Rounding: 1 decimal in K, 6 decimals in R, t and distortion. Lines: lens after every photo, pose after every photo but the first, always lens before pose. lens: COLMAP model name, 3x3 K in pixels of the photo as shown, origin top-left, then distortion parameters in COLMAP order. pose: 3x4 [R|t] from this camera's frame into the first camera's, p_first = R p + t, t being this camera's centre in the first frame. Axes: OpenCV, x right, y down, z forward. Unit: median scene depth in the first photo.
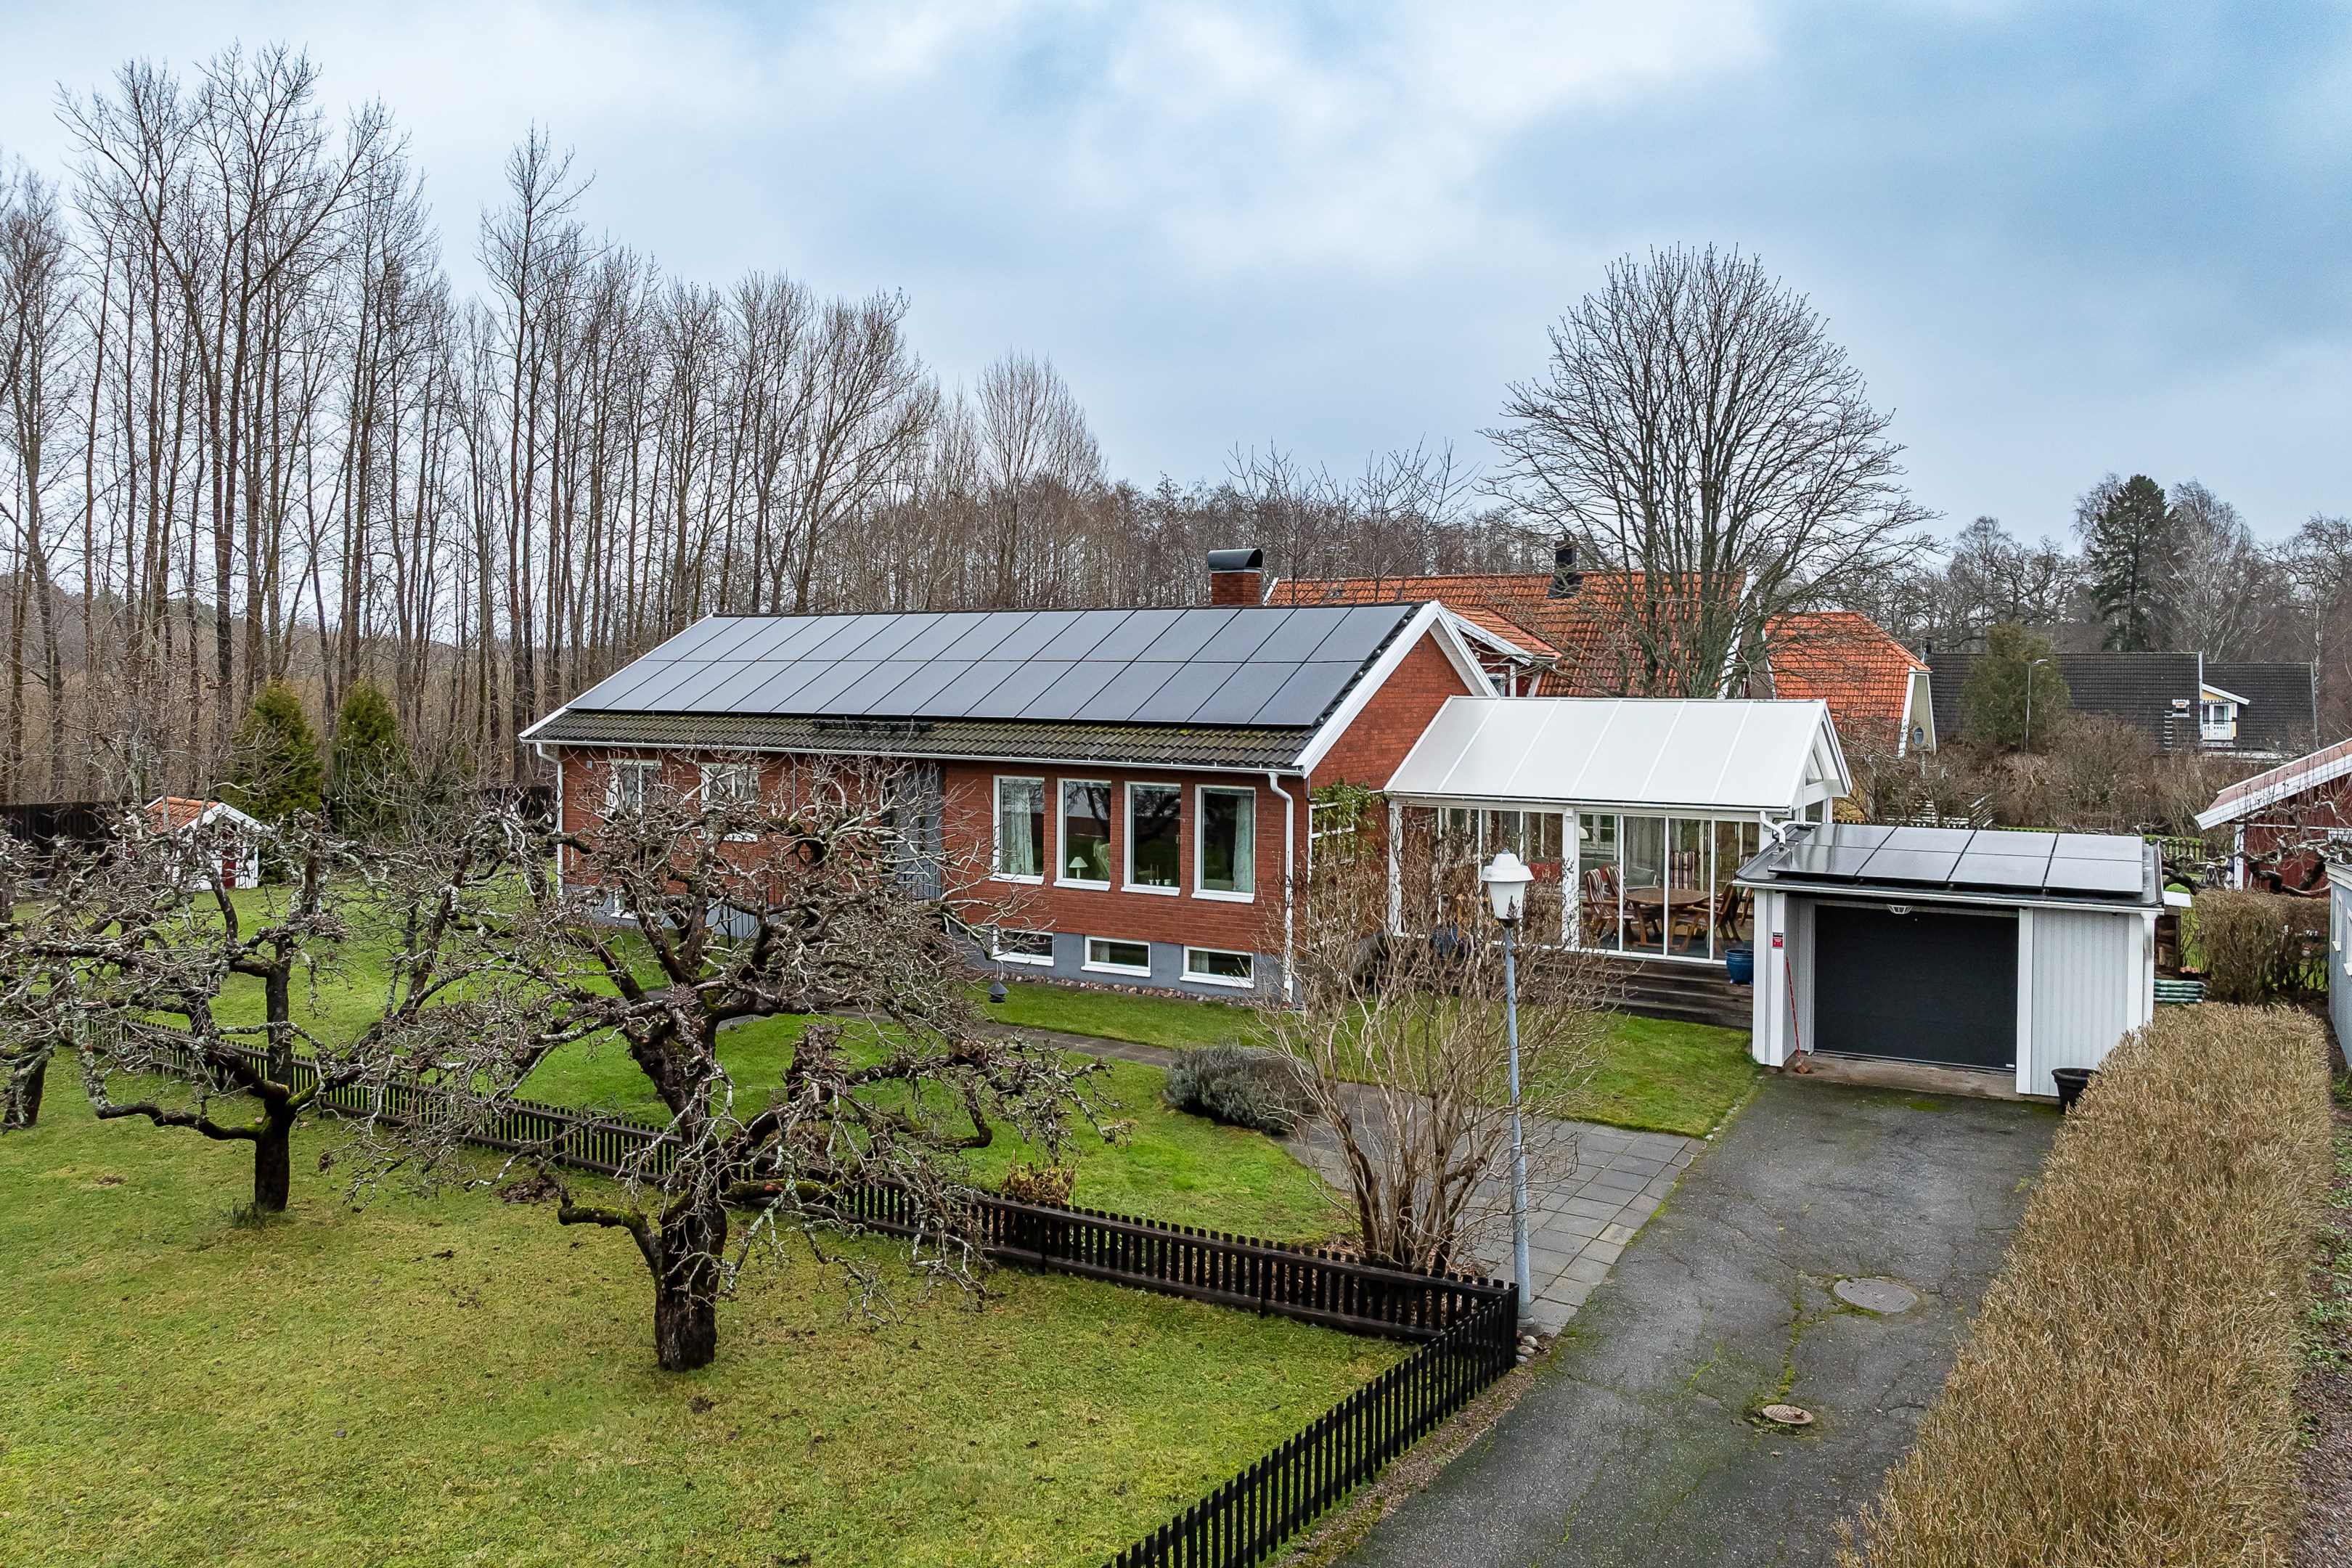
lens RADIAL K [[1607.1, 0, 1166.4], [0, 1607.1, 740.6], [0, 0, 1]] dist [-0.002954, -0.003890]
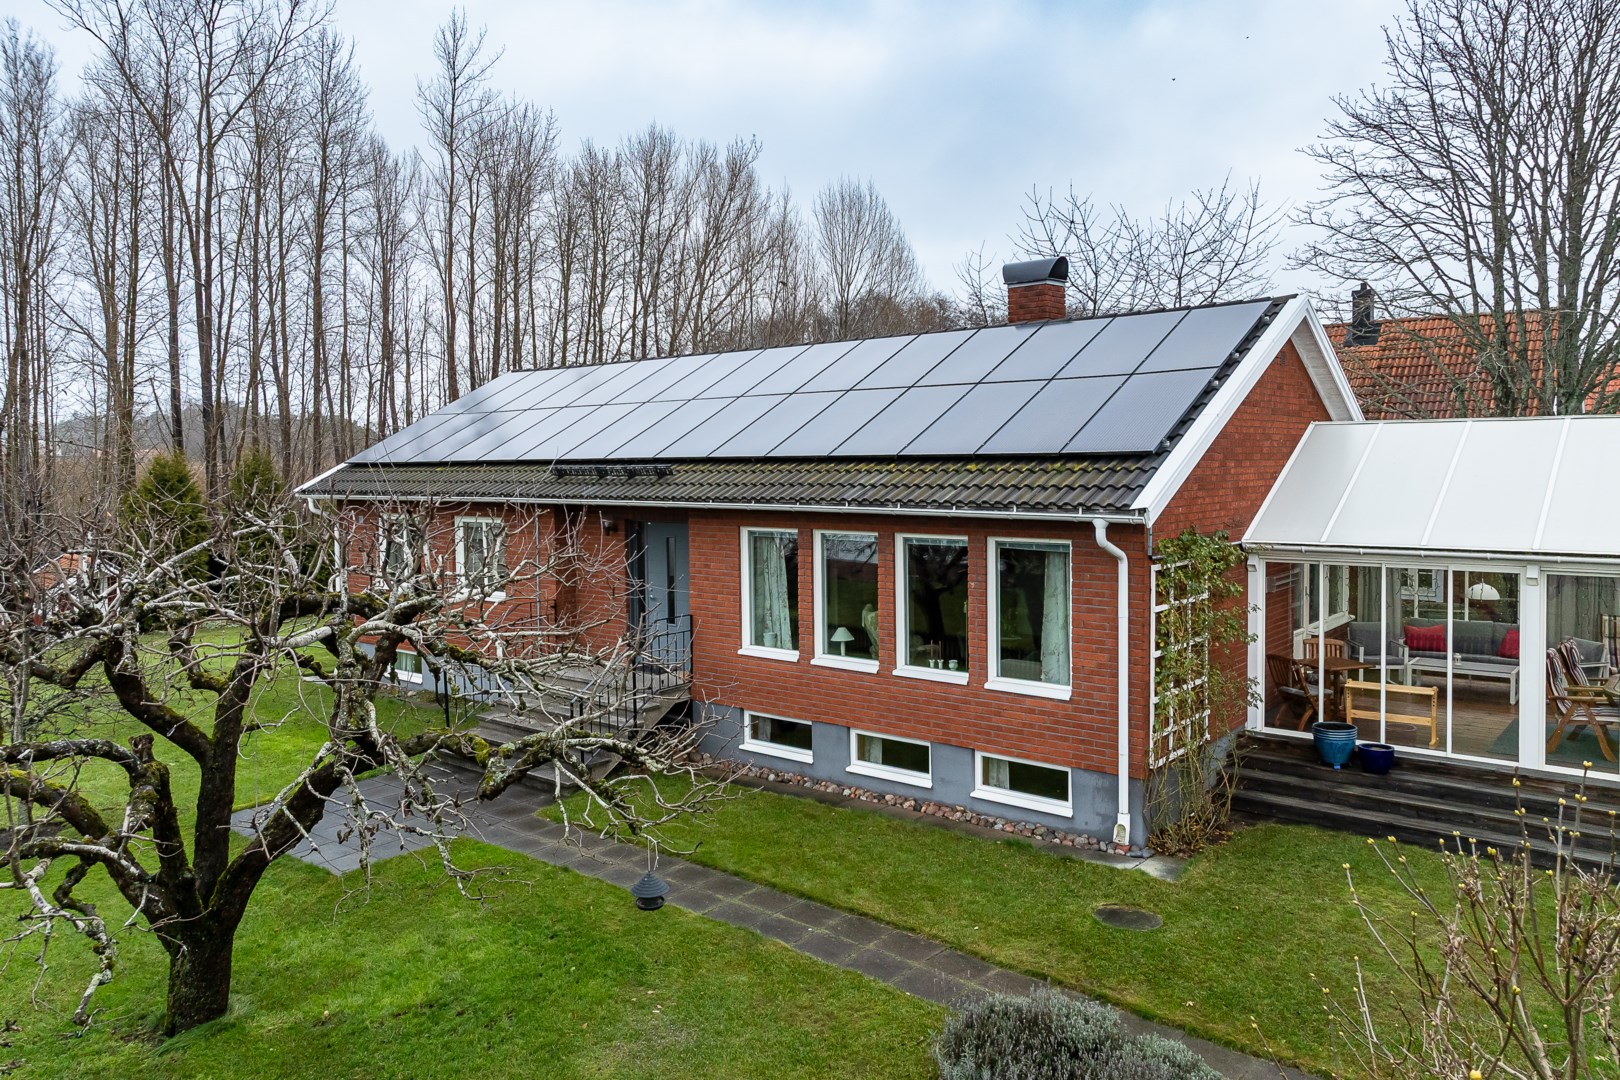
lens RADIAL K [[1106.9, 0, 803.4], [0, 1106.9, 510.1], [0, 0, 1]] dist [-0.002954, -0.003890]
pose [[0.987300, -0.011924, -0.158418, 0.014395], [0.013230, 0.999887, 0.007191, 0.009699], [0.158314, -0.009196, 0.987346, 0.460143]]
